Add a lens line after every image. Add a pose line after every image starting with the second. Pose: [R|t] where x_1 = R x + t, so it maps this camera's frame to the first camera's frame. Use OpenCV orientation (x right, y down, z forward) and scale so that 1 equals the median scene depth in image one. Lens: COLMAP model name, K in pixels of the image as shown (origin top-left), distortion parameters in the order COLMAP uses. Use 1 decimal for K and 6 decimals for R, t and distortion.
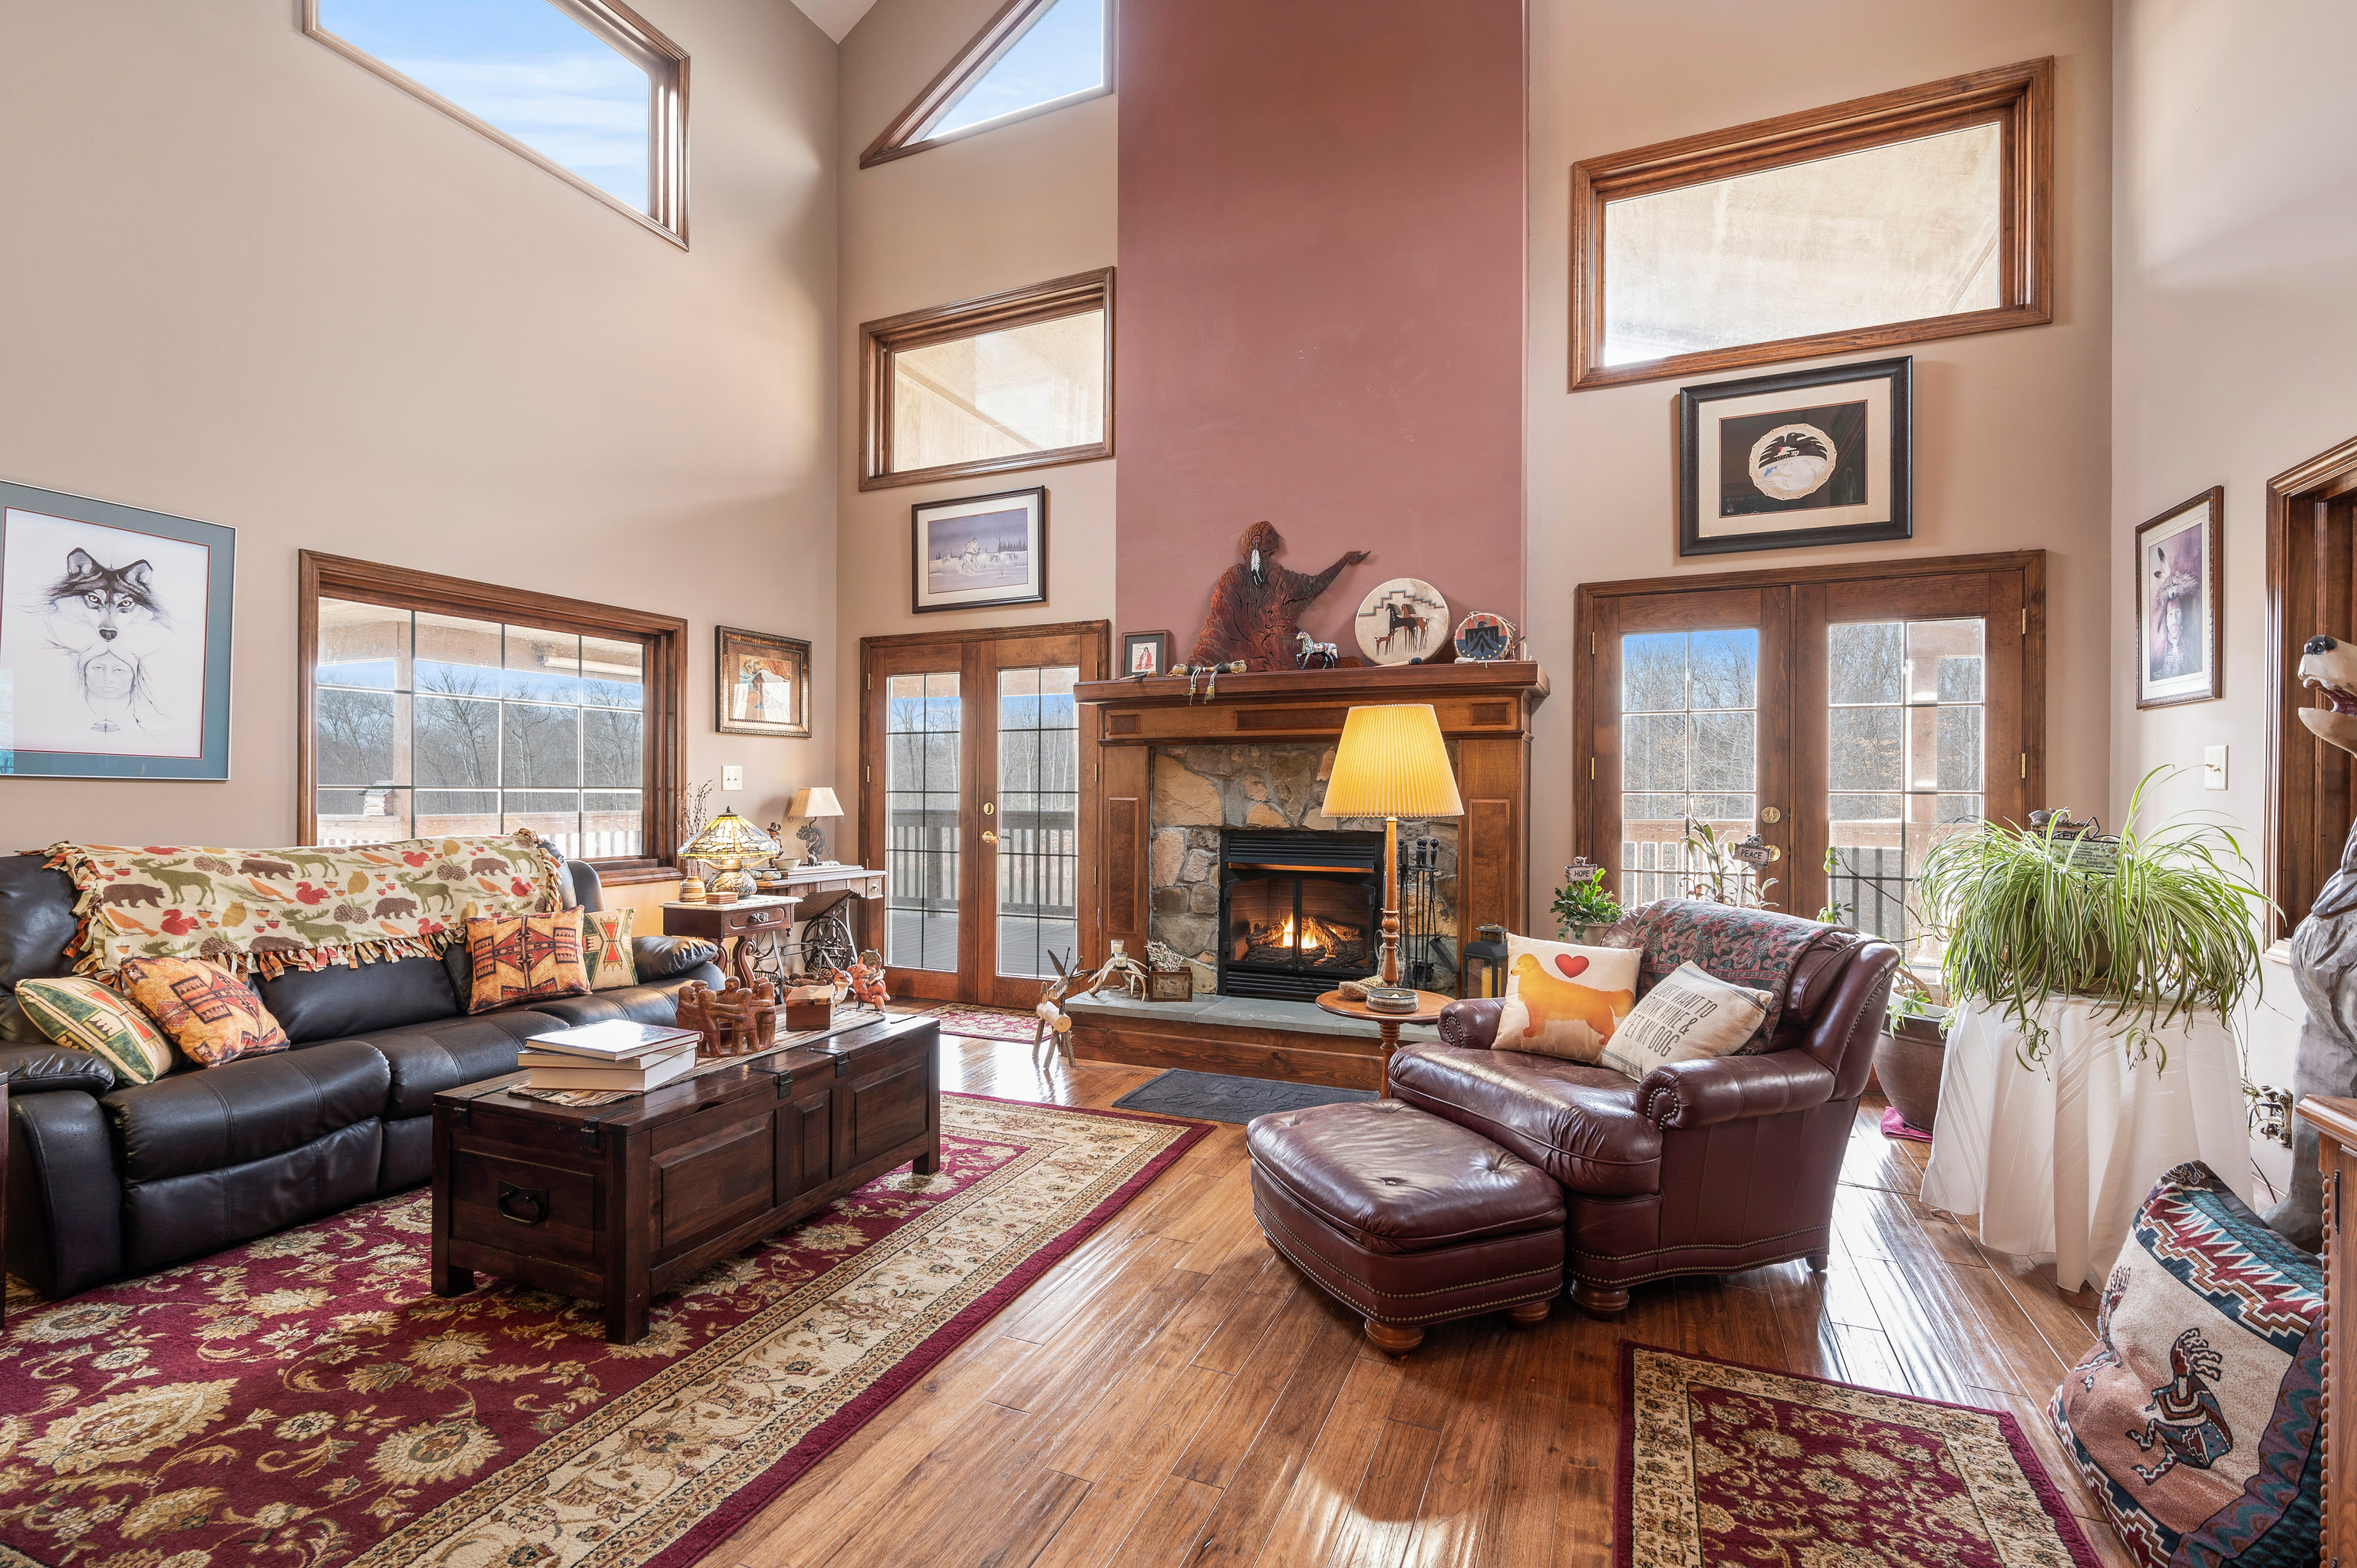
lens RADIAL K [[1050.1, 0, 1158.4], [0, 1050.1, 784.6], [0, 0, 1]] dist [0.002868, -0.000089]
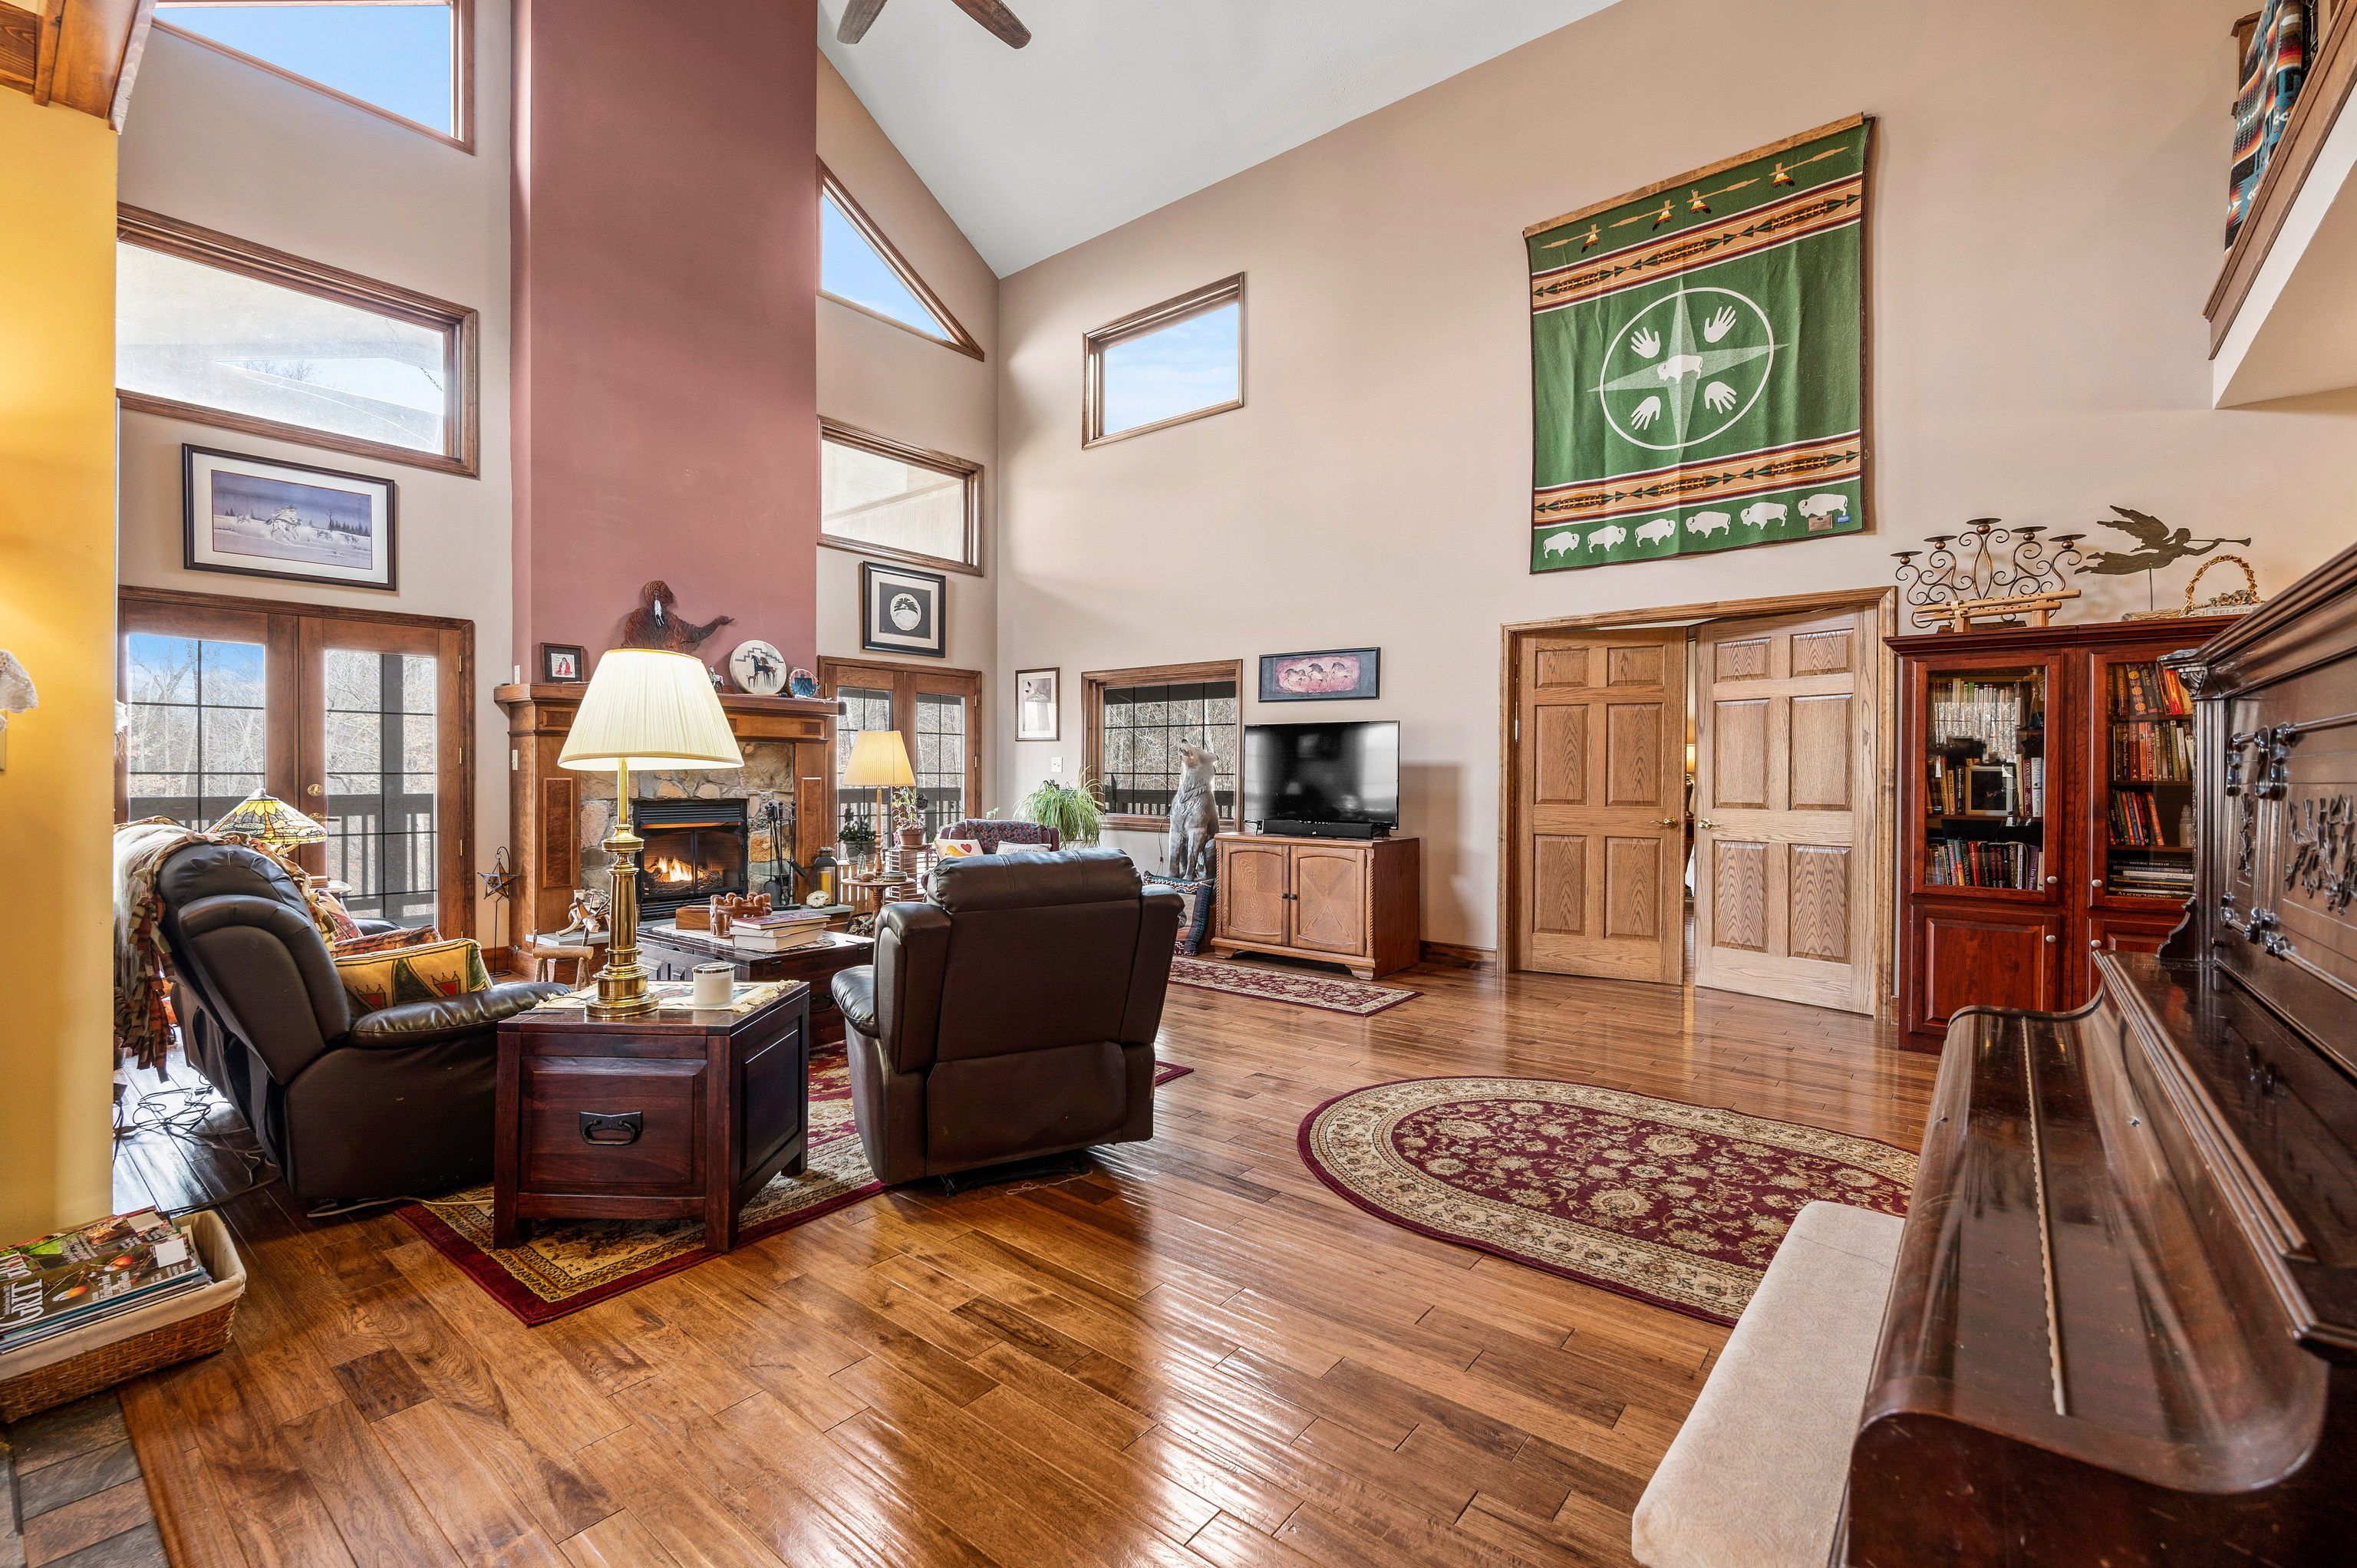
lens RADIAL K [[1022.4, 0, 1195.3], [0, 1022.4, 781.0], [0, 0, 1]] dist [-0.009069, 0.000012]
pose [[0.238986, -0.008212, 0.970988, -1.438641], [-0.010025, 0.999890, 0.010924, -0.006424], [-0.970971, -0.012345, 0.238877, -0.032035]]
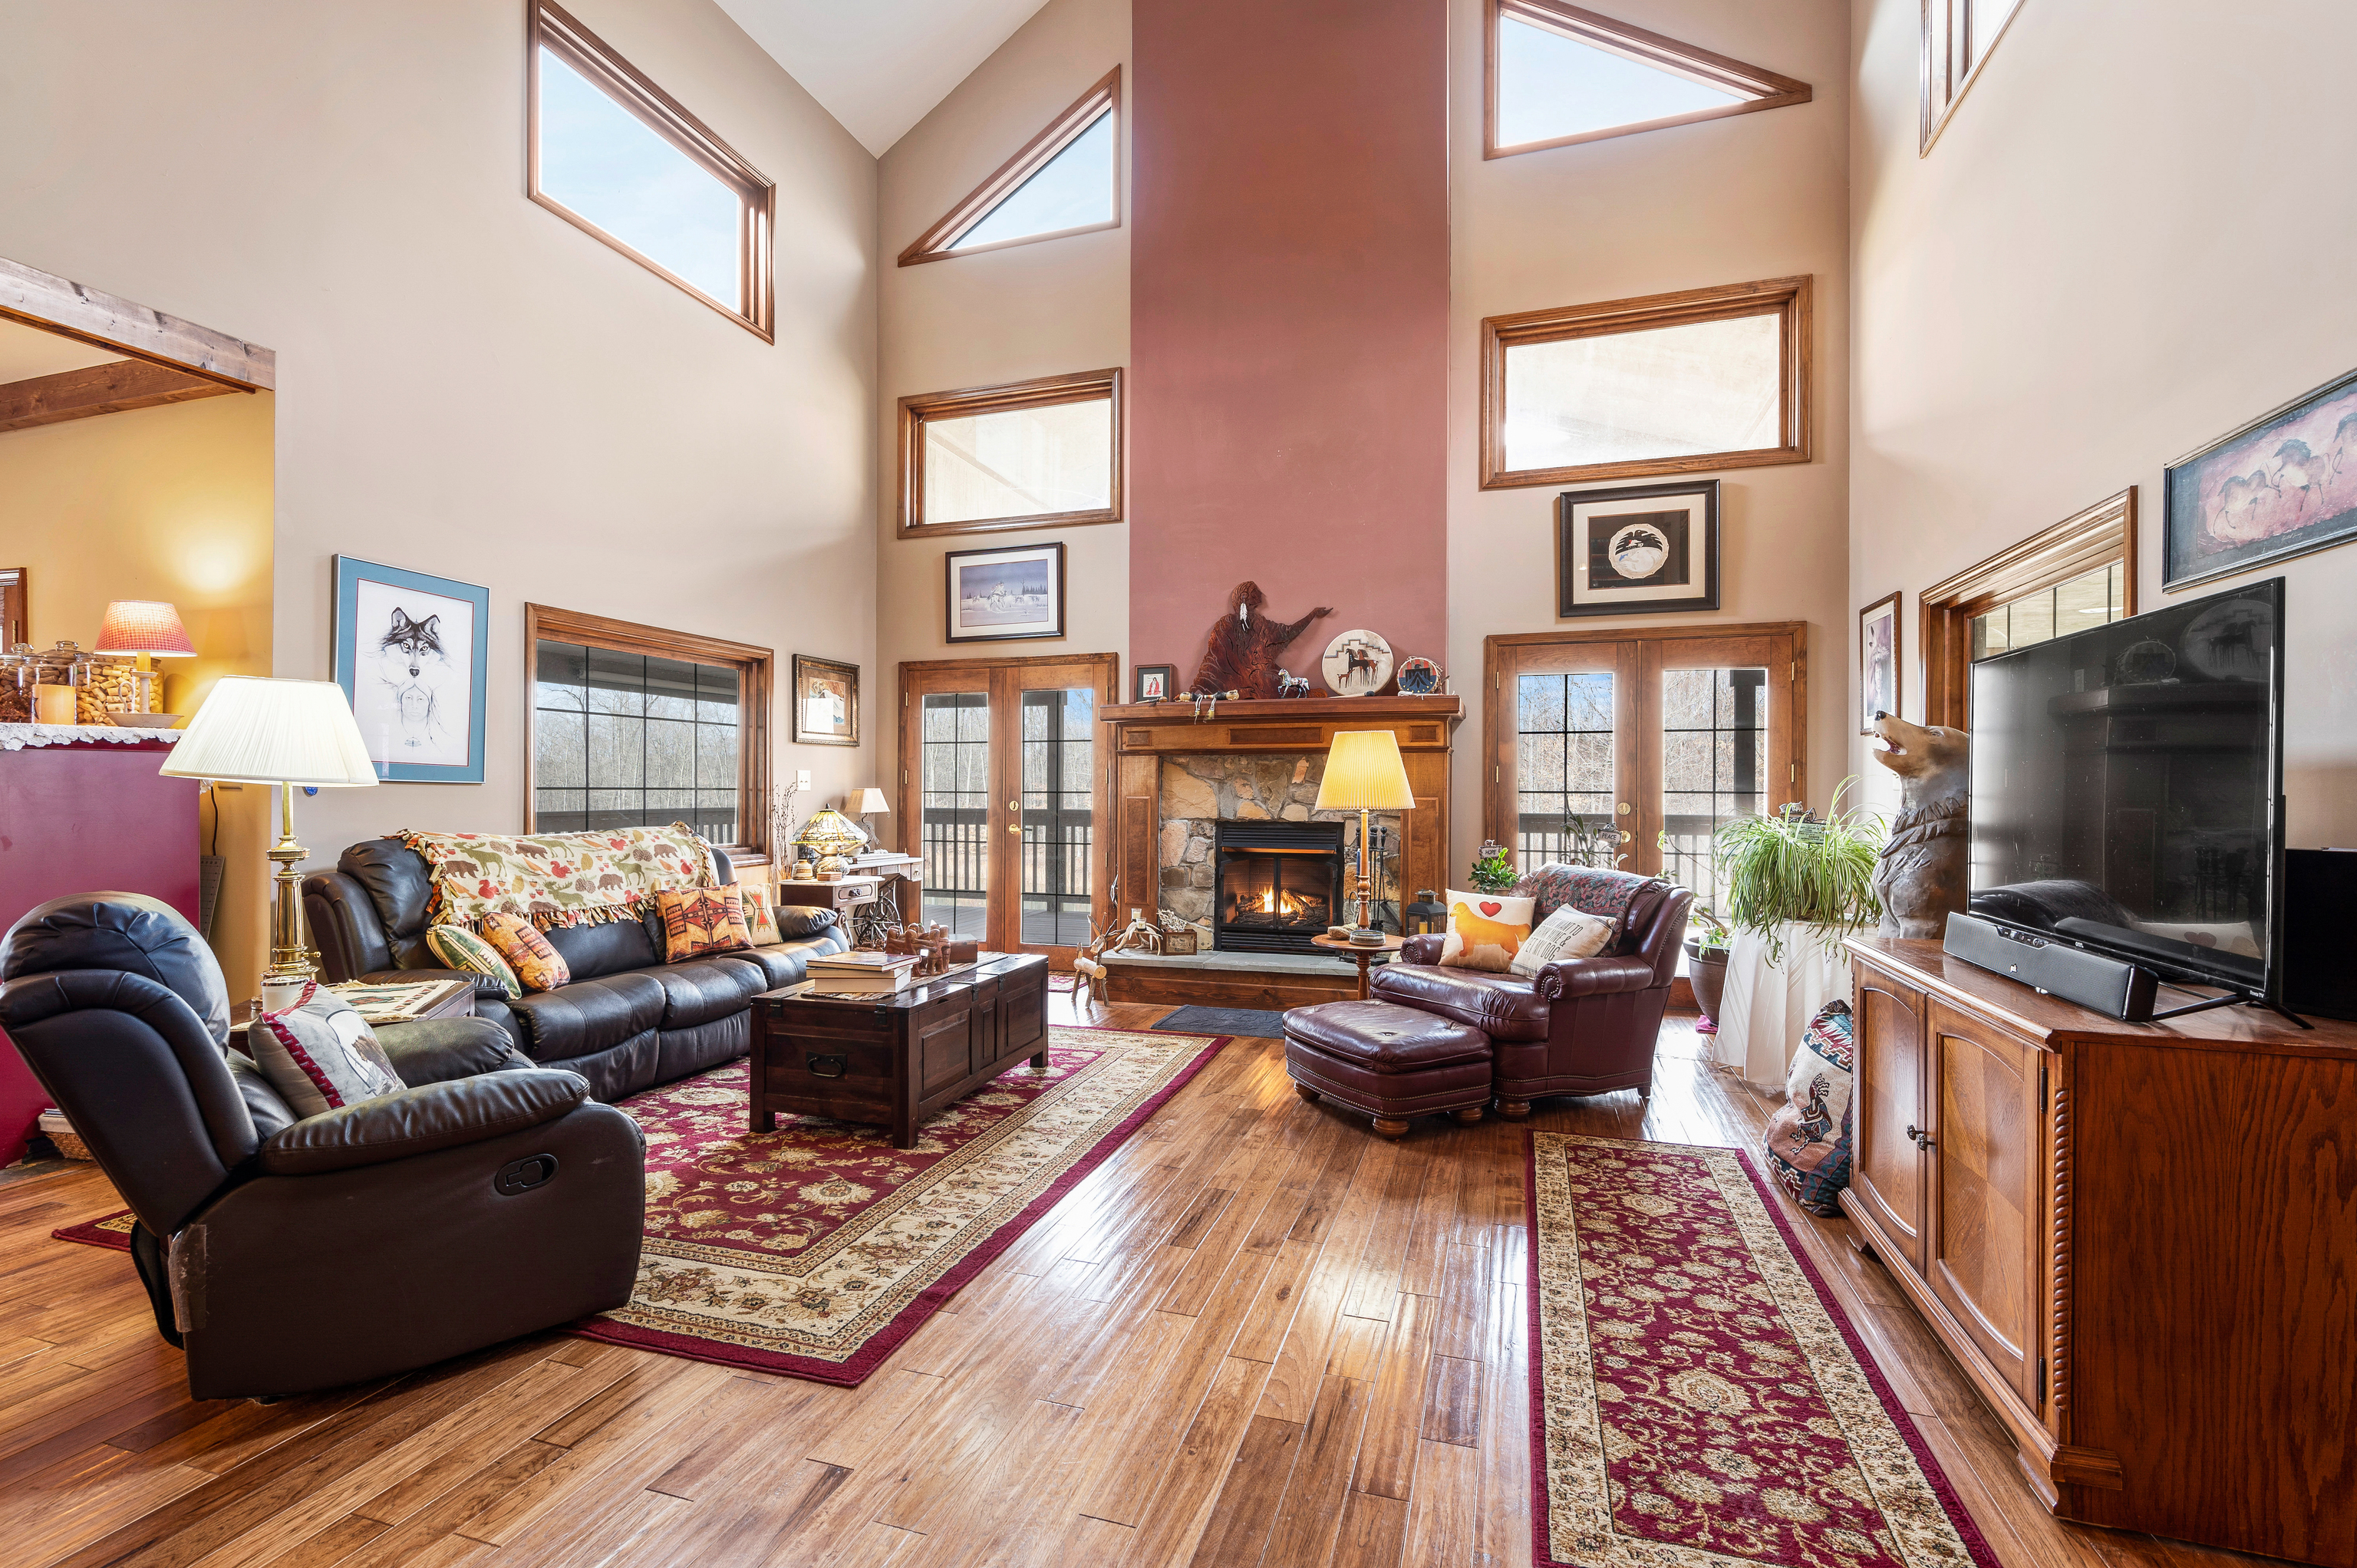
lens RADIAL K [[1050.1, 0, 1156.9], [0, 1050.1, 784.5], [0, 0, 1]] dist [0.002868, -0.000089]
pose [[0.995441, 0.000394, 0.095382, -0.183867], [-0.000430, 1.000000, 0.000358, -0.003432], [-0.095382, -0.000397, 0.995441, -0.365771]]
